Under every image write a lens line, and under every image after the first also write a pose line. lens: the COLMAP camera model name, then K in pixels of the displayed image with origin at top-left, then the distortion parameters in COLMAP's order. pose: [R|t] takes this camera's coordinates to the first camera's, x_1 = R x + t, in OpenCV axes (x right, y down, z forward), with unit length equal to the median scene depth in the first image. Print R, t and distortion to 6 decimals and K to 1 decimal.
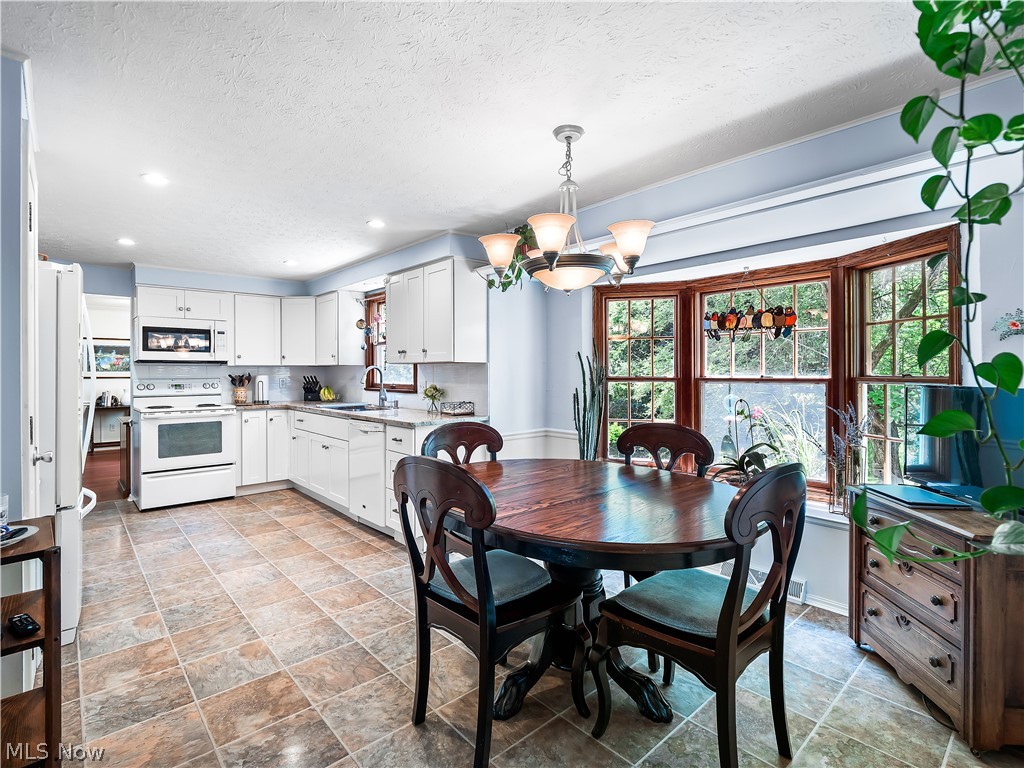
lens RADIAL K [[501.0, 0, 506.9], [0, 501.0, 377.7], [0, 0, 1]] dist [0.006042, 0.000257]
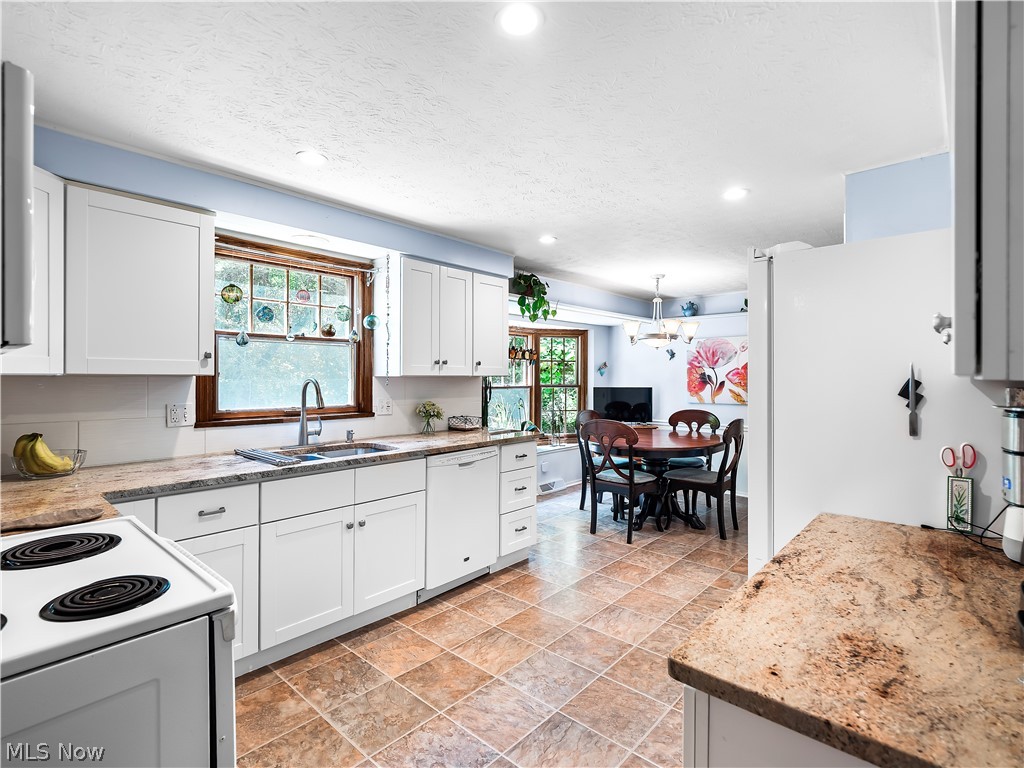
lens RADIAL K [[501.0, 0, 506.9], [0, 501.0, 377.7], [0, 0, 1]] dist [0.006042, 0.000257]
pose [[-0.111320, 0.000309, 0.993785, -0.908726], [0.009483, 0.999955, 0.000751, -0.022576], [-0.993739, 0.009508, -0.111318, 0.867118]]
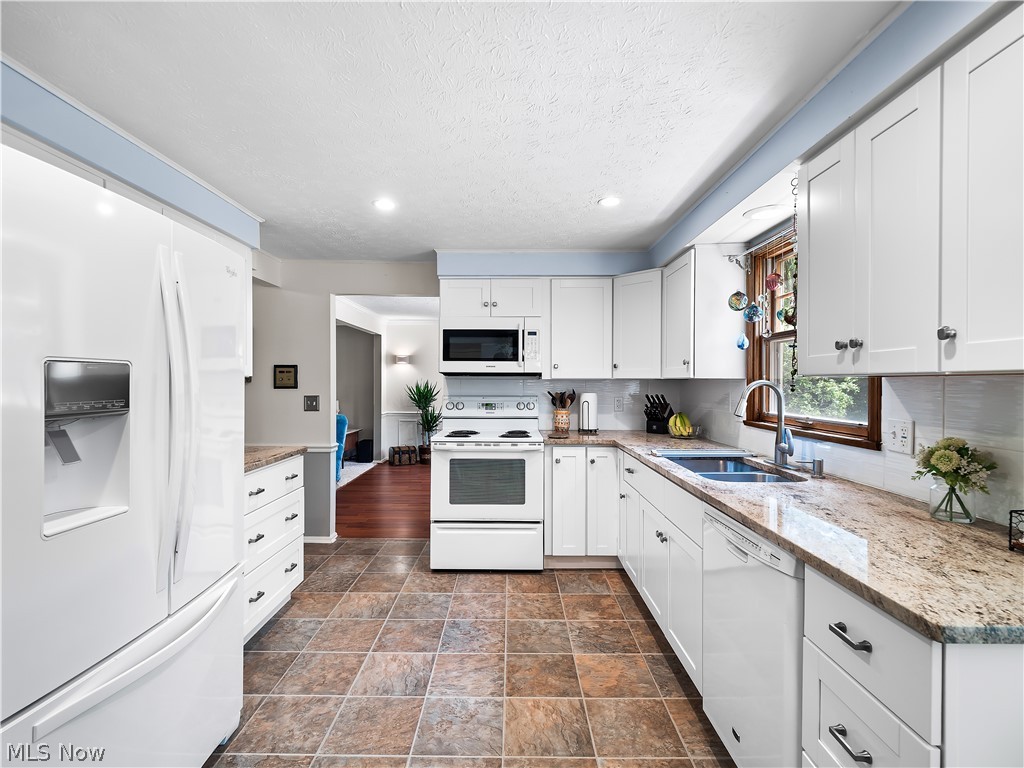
lens RADIAL K [[497.7, 0, 512.0], [0, 497.7, 384.0], [0, 0, 1]] dist [0.004043, -0.000105]
pose [[0.751026, 0.007635, -0.660229, -0.133937], [-0.013026, 0.999910, -0.003253, -0.016048], [0.660144, 0.011043, 0.751057, 0.491429]]
